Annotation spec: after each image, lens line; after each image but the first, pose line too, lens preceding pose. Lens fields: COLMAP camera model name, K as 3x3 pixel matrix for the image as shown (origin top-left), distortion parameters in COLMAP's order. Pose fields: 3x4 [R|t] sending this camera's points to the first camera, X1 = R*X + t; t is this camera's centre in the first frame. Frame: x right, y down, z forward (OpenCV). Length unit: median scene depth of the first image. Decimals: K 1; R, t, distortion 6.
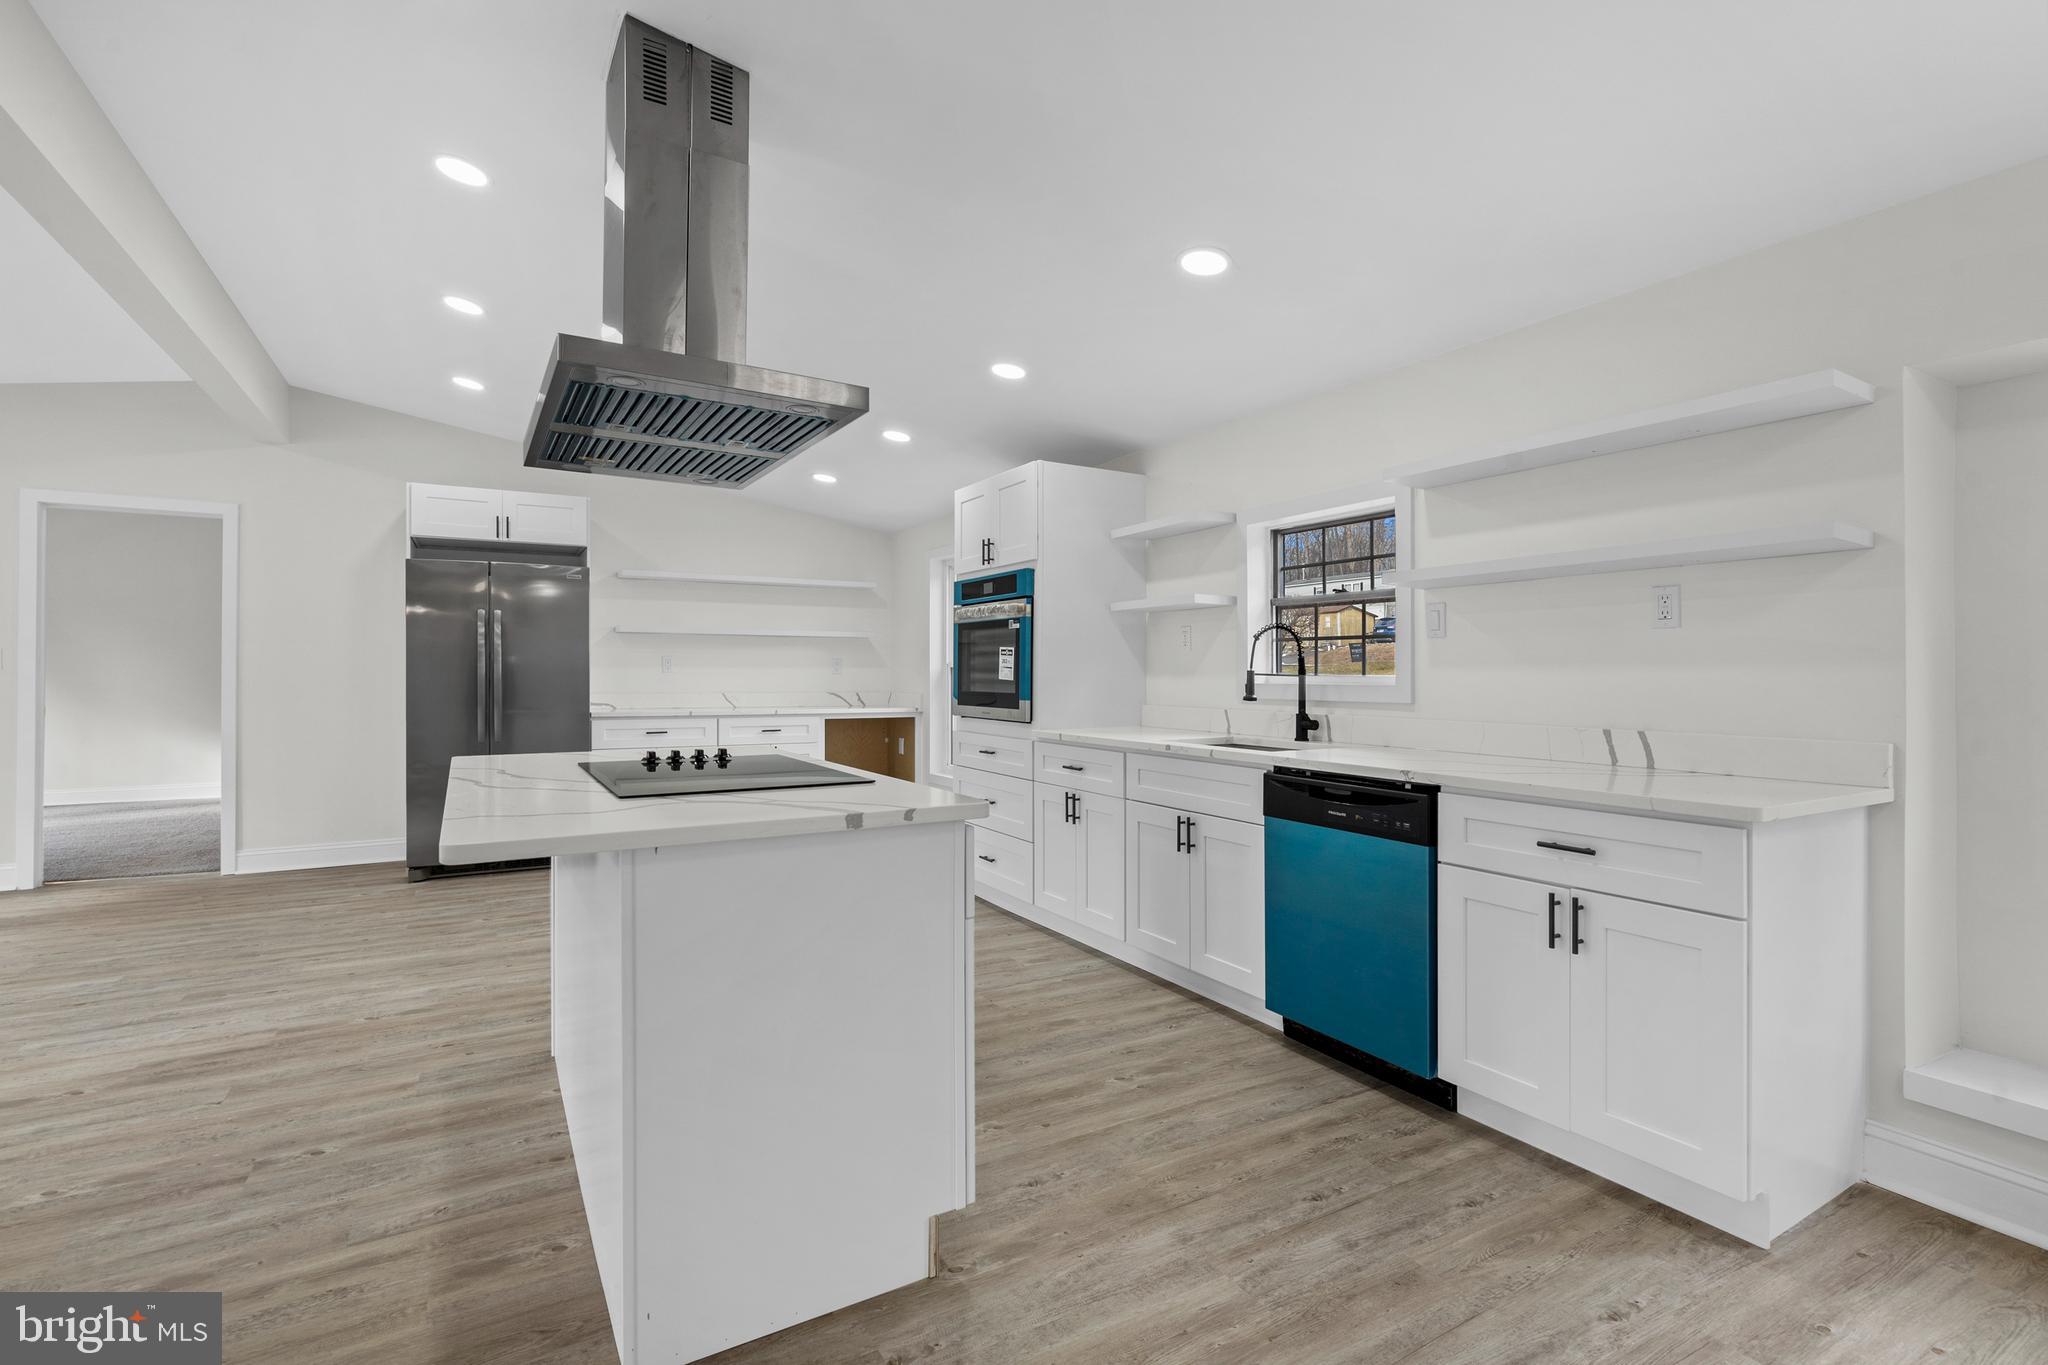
lens RADIAL K [[940.1, 0, 1025.2], [0, 940.1, 671.4], [0, 0, 1]] dist [-0.002951, 0.000030]
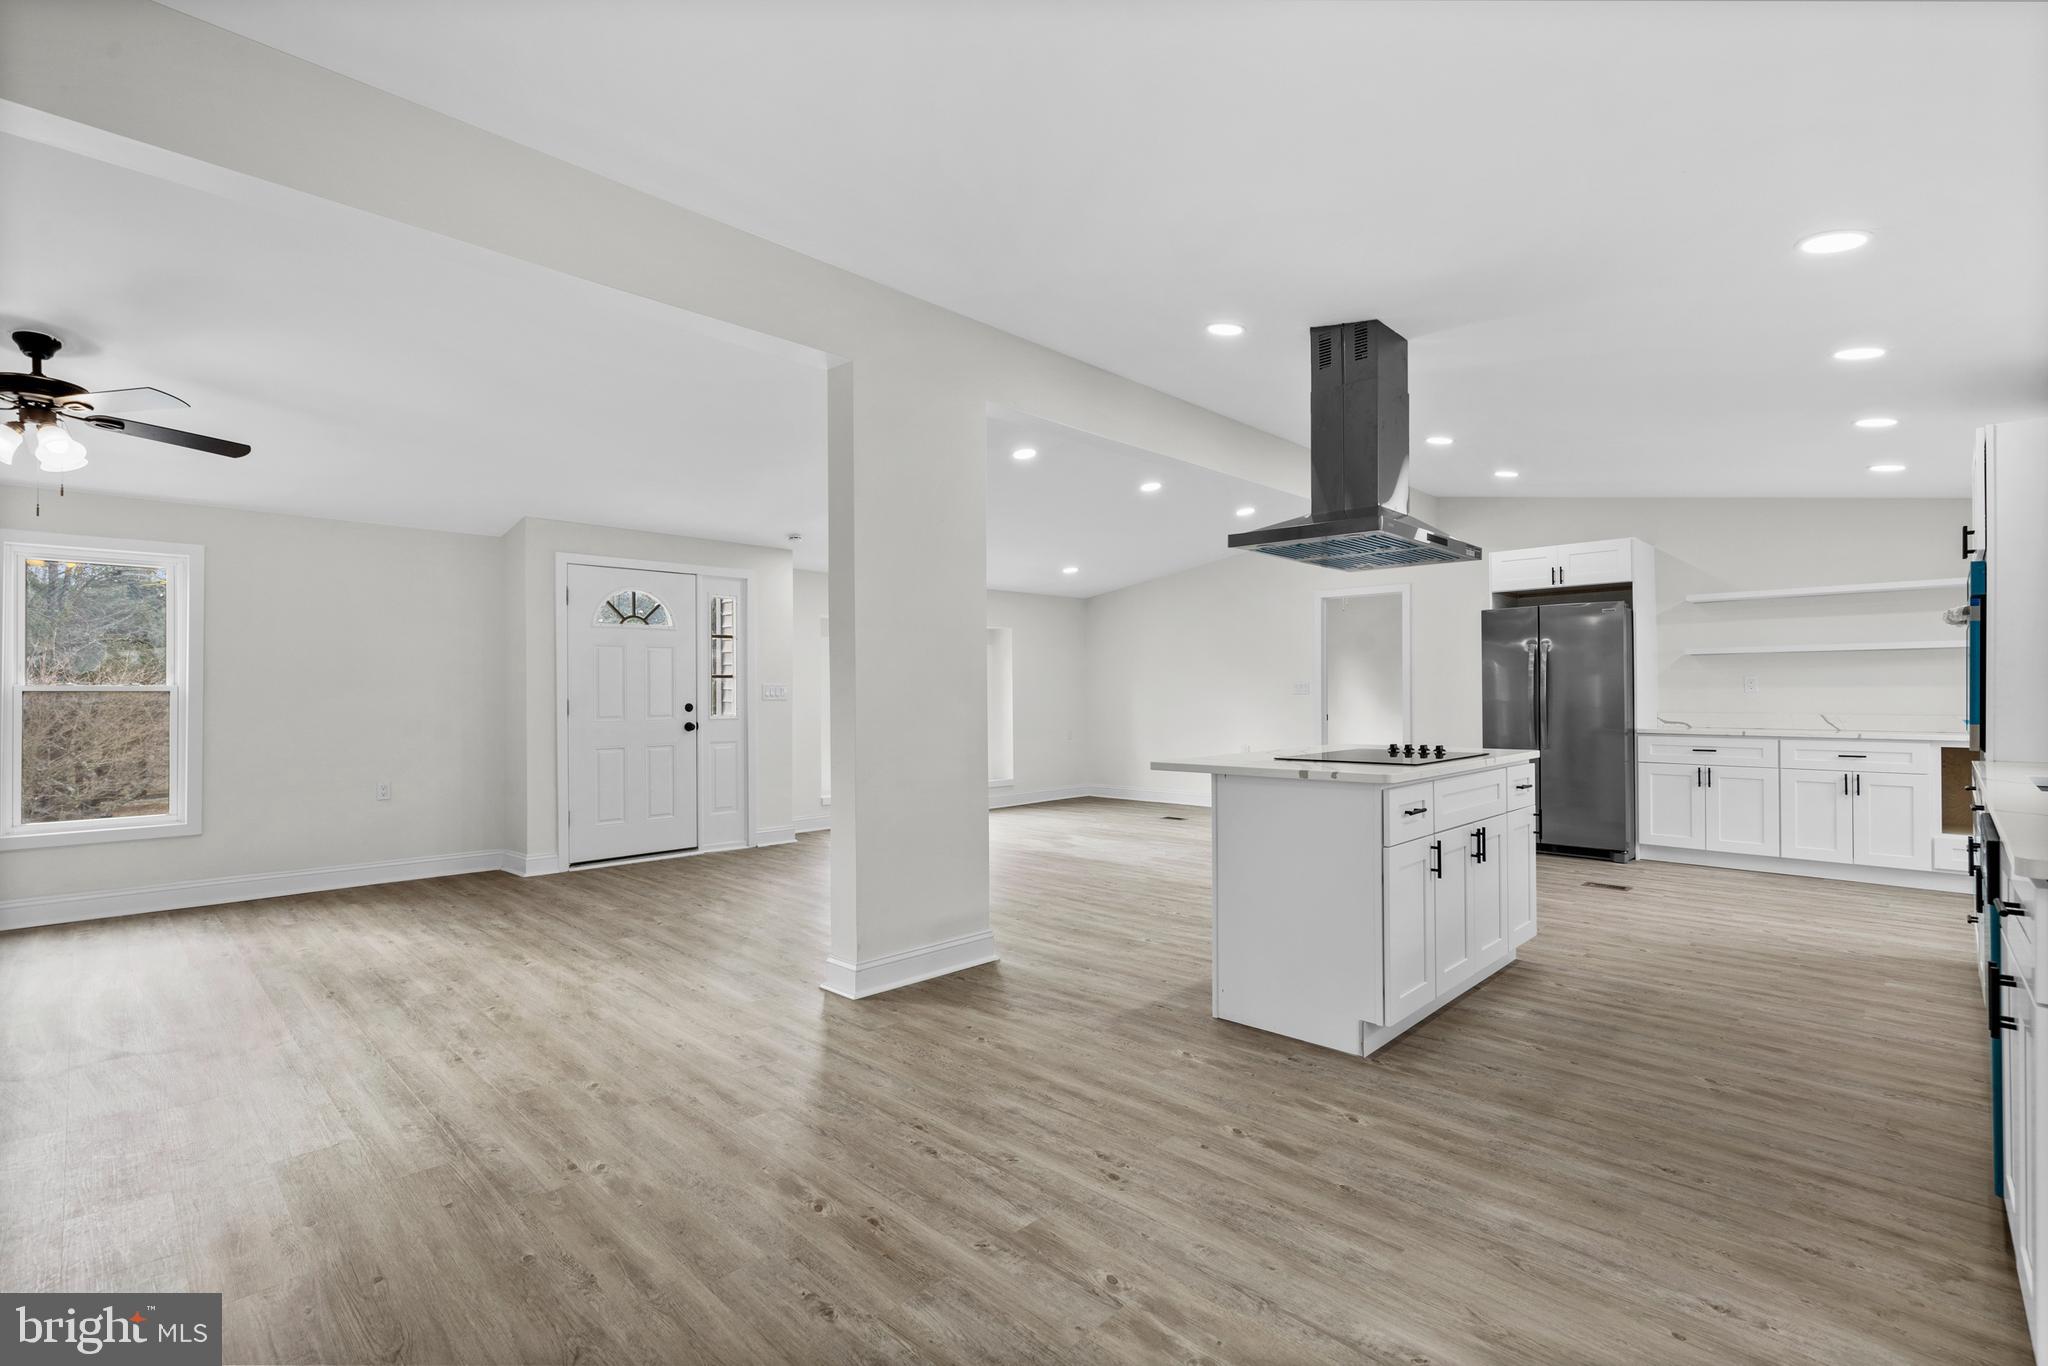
lens RADIAL K [[933.3, 0, 1013.0], [0, 933.3, 681.6], [0, 0, 1]] dist [-0.003284, -0.000003]
pose [[0.256621, -0.018090, -0.966343, 0.752313], [0.005707, 0.999836, -0.017201, 0.004073], [0.966495, -0.001100, 0.256682, -0.009413]]
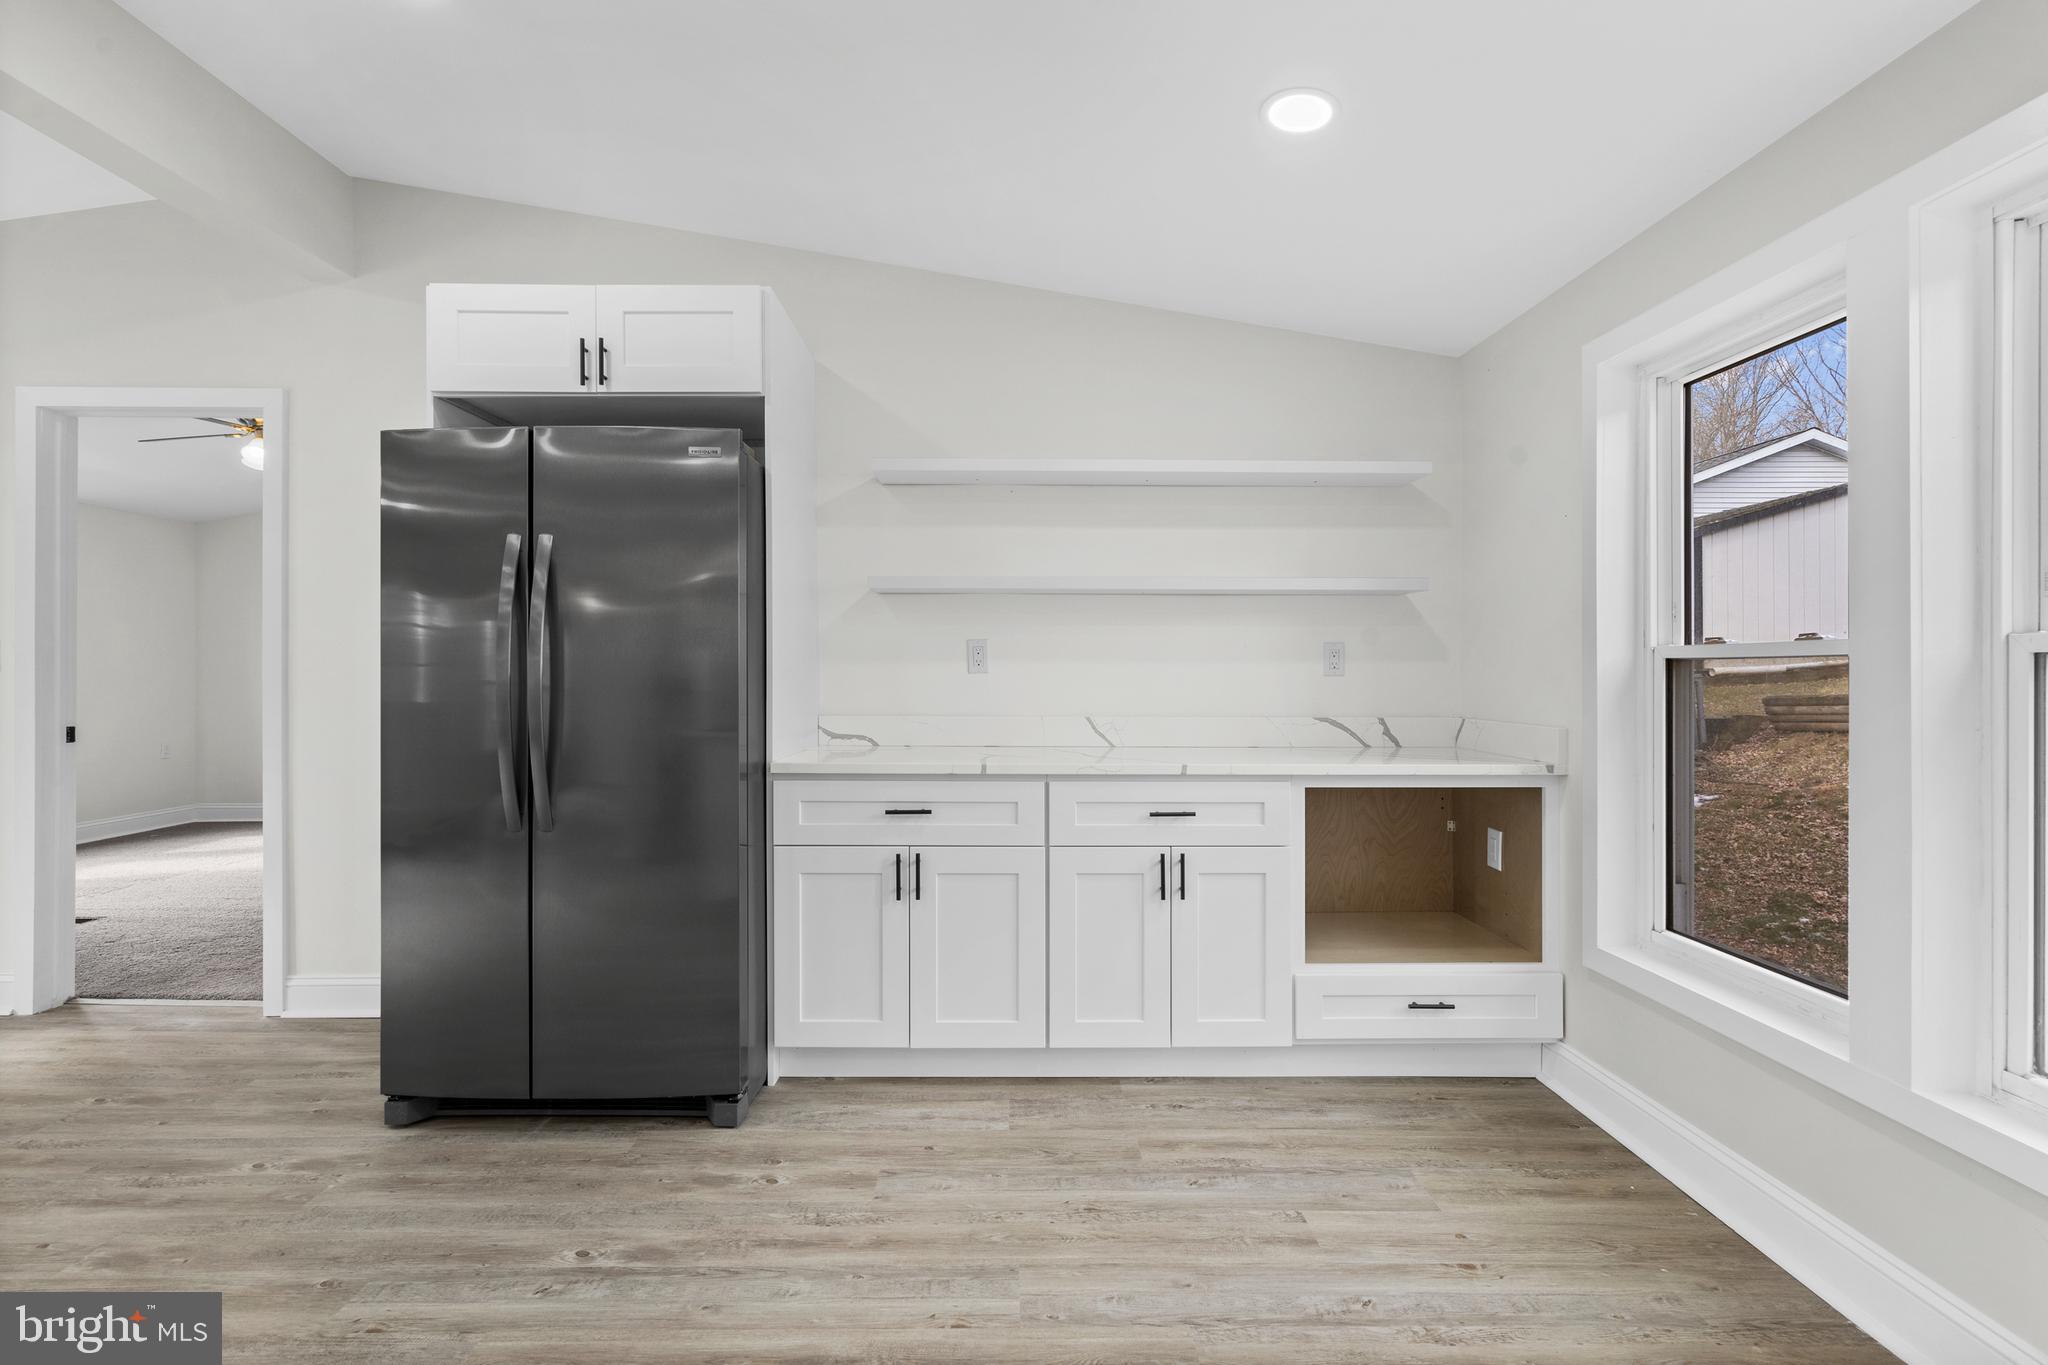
lens RADIAL K [[933.3, 0, 1013.0], [0, 933.3, 681.1], [0, 0, 1]] dist [-0.003284, -0.000003]
pose [[0.871687, 0.003328, -0.490052, -0.254014], [0.005073, 0.999862, 0.015813, -0.004473], [0.490037, -0.016270, 0.871550, 1.188864]]
